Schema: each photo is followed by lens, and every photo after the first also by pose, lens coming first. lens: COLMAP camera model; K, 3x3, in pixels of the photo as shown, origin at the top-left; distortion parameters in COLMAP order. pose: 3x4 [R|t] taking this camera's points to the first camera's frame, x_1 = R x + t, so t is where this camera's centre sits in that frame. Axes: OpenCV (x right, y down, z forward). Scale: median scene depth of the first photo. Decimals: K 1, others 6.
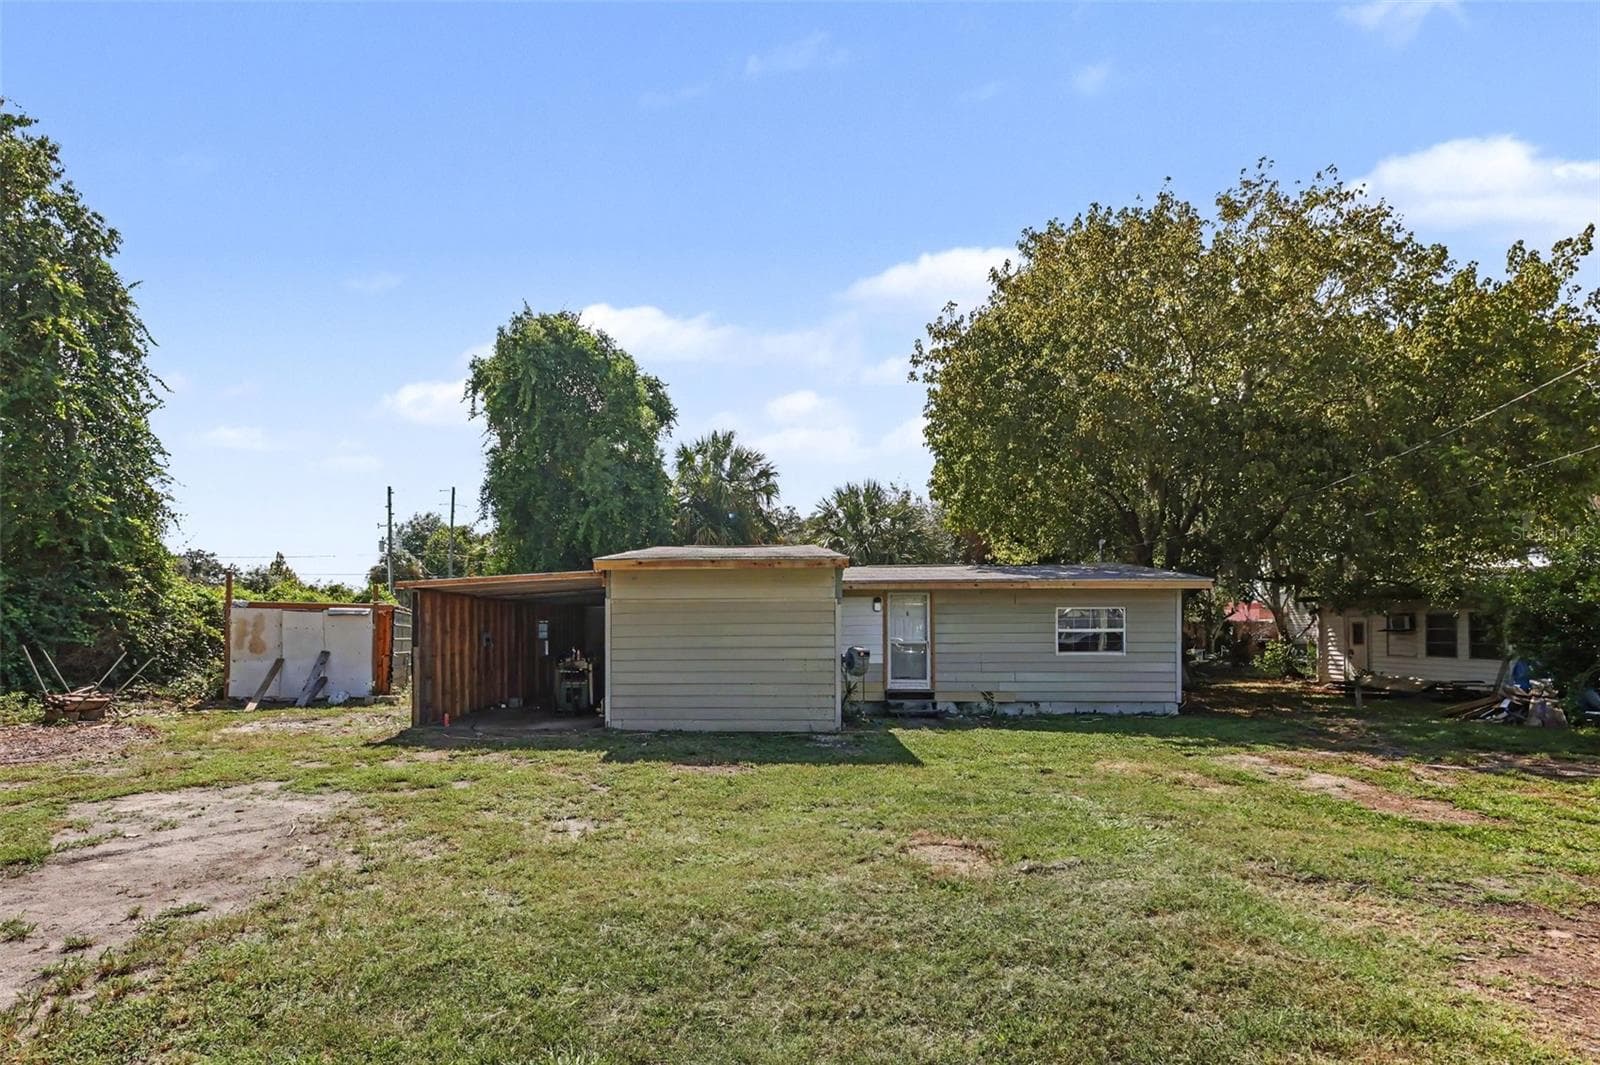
lens RADIAL K [[747.8, 0, 711.5], [0, 747.8, 628.9], [0, 0, 1]] dist [0.002376, 0.000628]
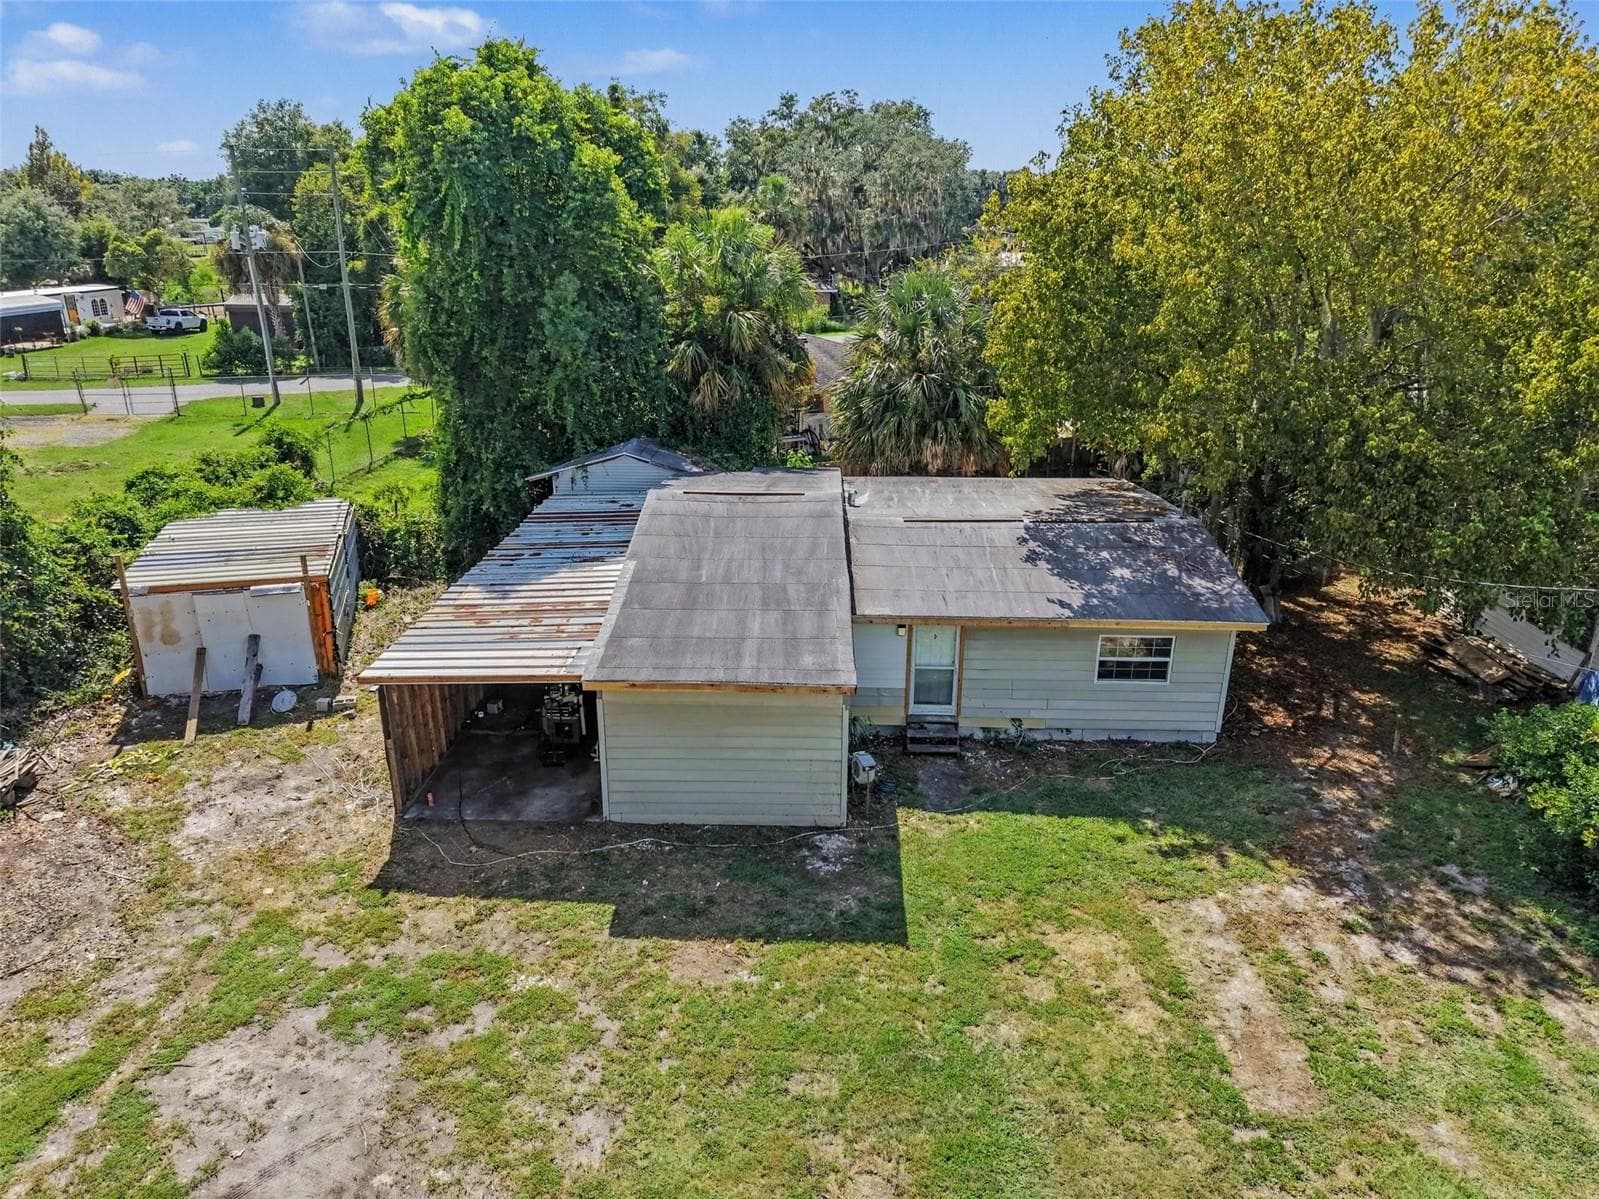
lens RADIAL K [[1068.3, 0, 792.9], [0, 1068.3, 604.9], [0, 0, 1]] dist [0.039630, -0.047163]
pose [[0.998661, -0.009887, 0.050780, 0.028618], [-0.008495, 0.936903, 0.349486, -0.508198], [-0.051032, -0.349449, 0.935565, -0.169384]]
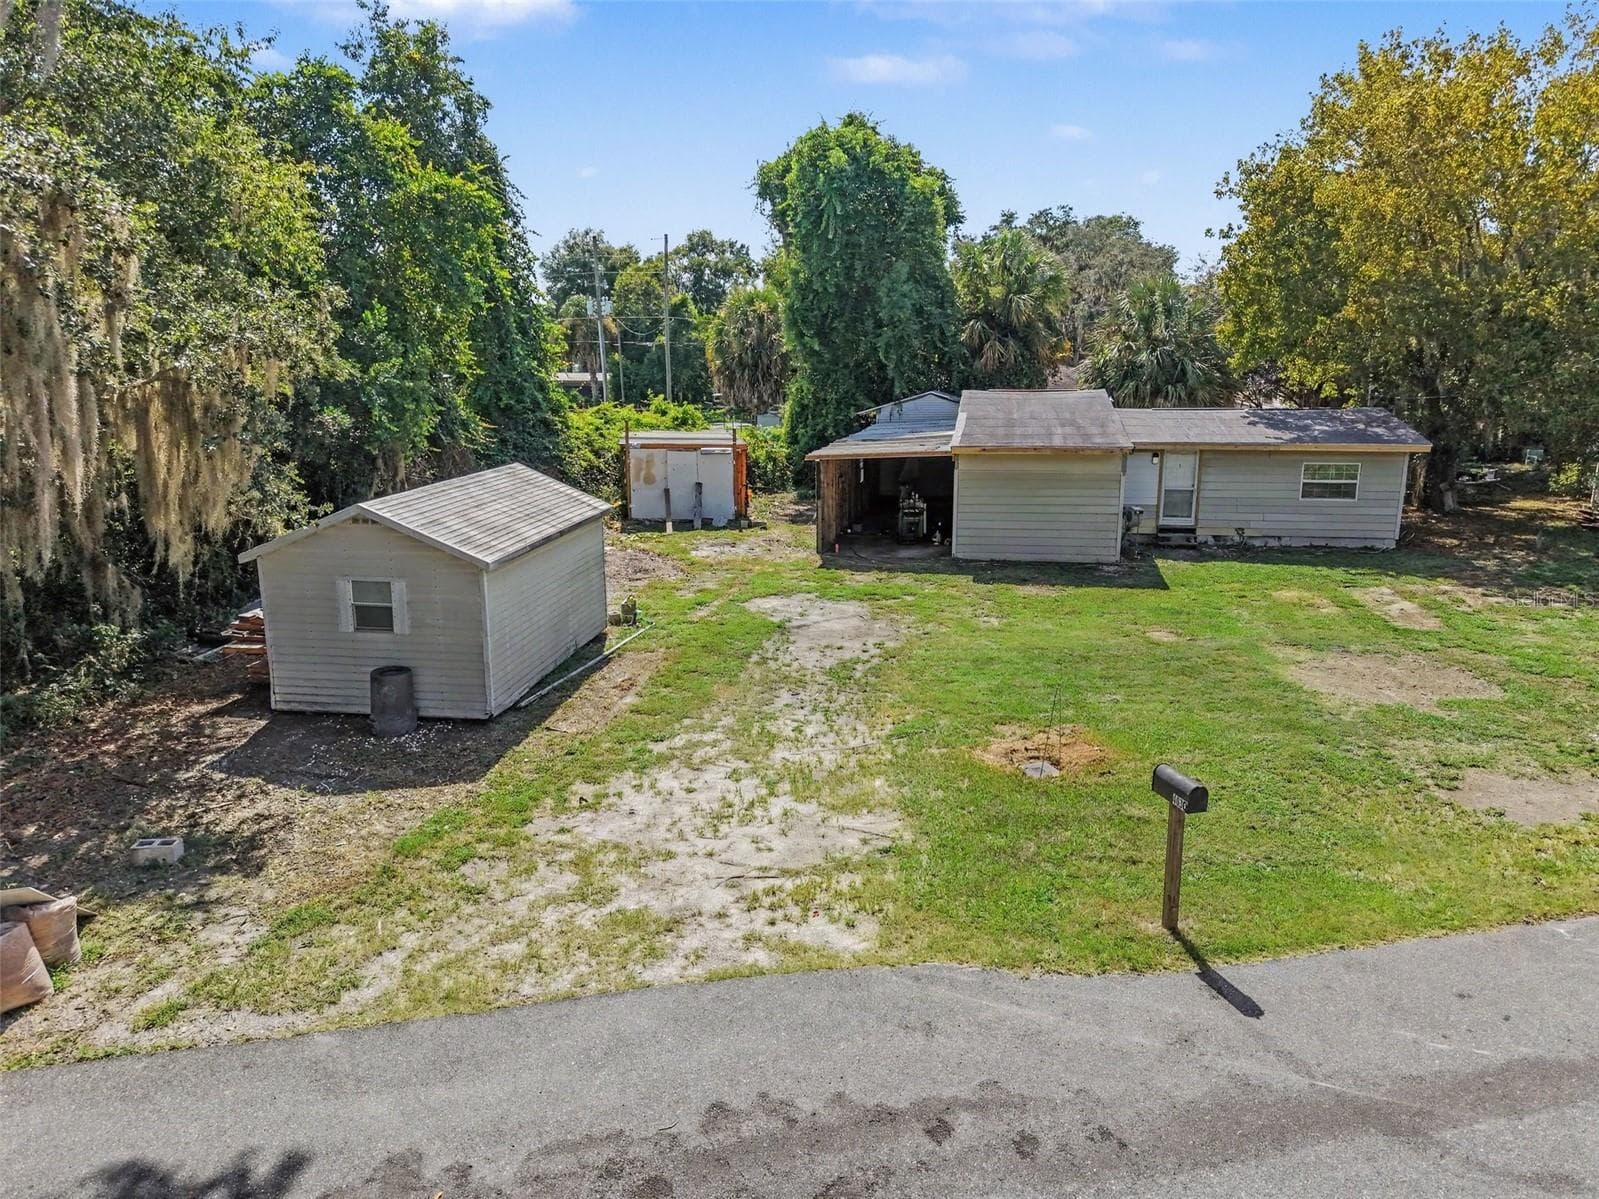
lens RADIAL K [[1060.0, 0, 786.1], [0, 1060.0, 620.5], [0, 0, 1]] dist [0.048978, -0.056365]
pose [[0.991854, 0.025695, -0.124760, -0.168939], [0.005878, 0.969167, 0.246334, -0.218584], [0.127243, -0.245061, 0.961121, -0.895694]]
